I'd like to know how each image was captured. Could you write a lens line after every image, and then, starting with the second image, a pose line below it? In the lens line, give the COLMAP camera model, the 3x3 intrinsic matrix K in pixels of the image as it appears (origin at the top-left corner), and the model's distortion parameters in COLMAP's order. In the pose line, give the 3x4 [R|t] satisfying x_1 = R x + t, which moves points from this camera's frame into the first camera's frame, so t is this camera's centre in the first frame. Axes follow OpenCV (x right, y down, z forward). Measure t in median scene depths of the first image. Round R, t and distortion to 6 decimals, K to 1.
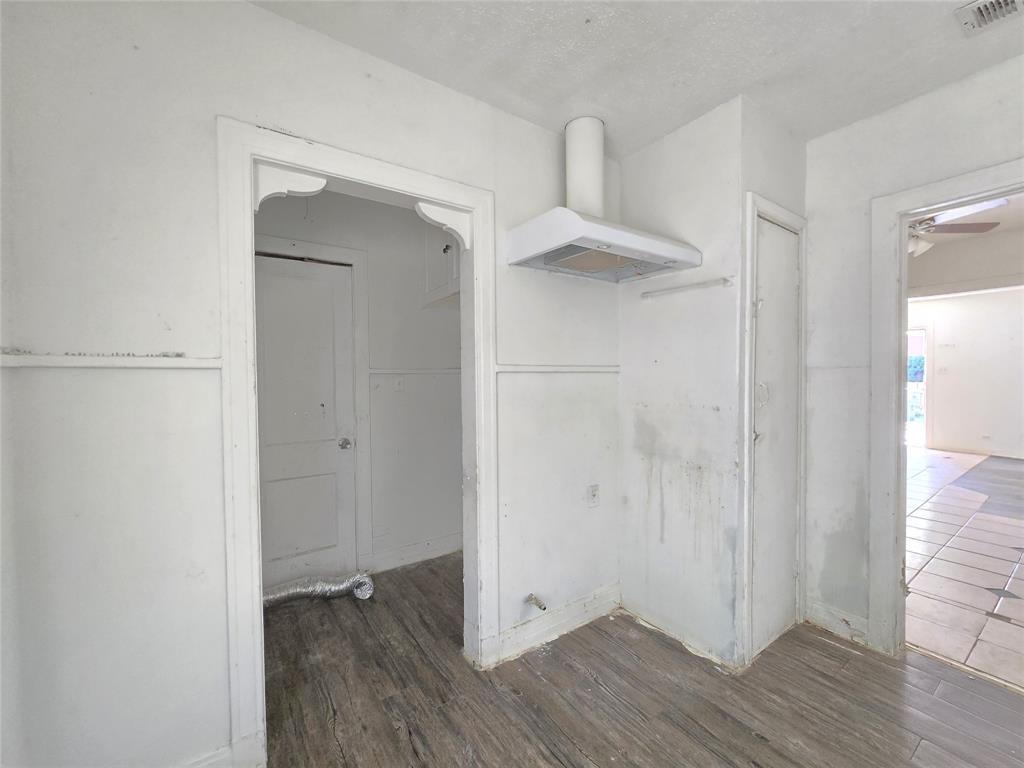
lens RADIAL K [[420.2, 0, 521.9], [0, 420.2, 382.0], [0, 0, 1]] dist [0.002980, 0.000079]
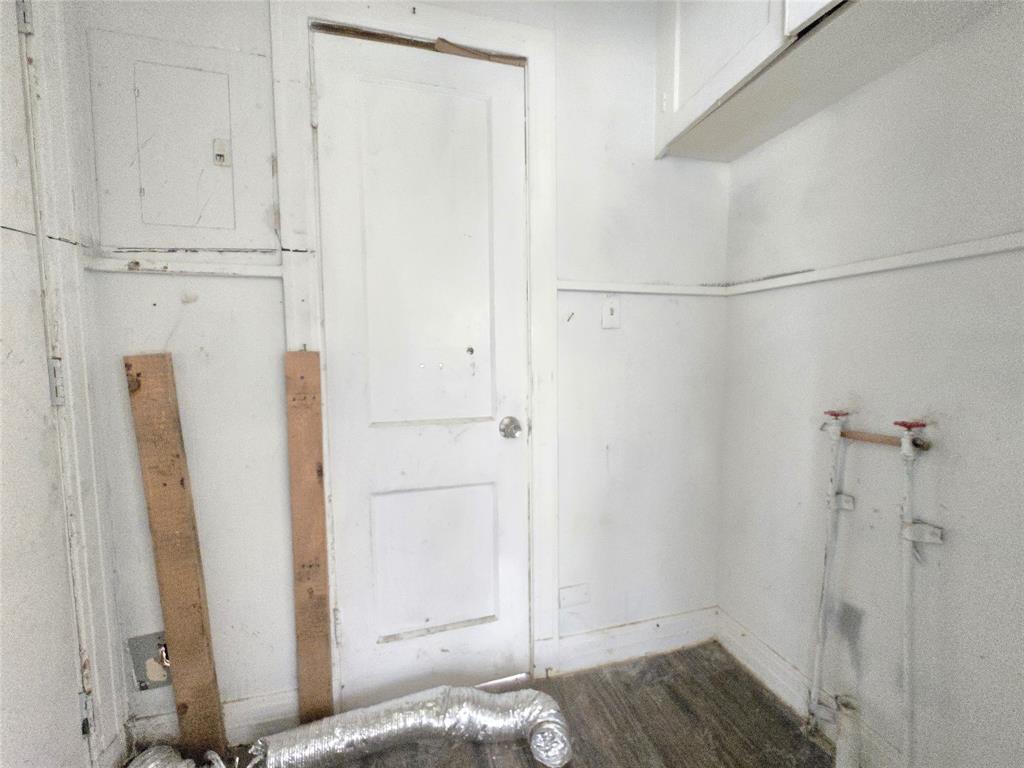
lens RADIAL K [[420.2, 0, 513.3], [0, 420.2, 385.7], [0, 0, 1]] dist [0.002980, 0.000079]
pose [[0.929553, 0.016800, -0.368305, -0.233836], [-0.000617, 0.999031, 0.044013, 0.074353], [0.368687, -0.040685, 0.928663, 0.535027]]
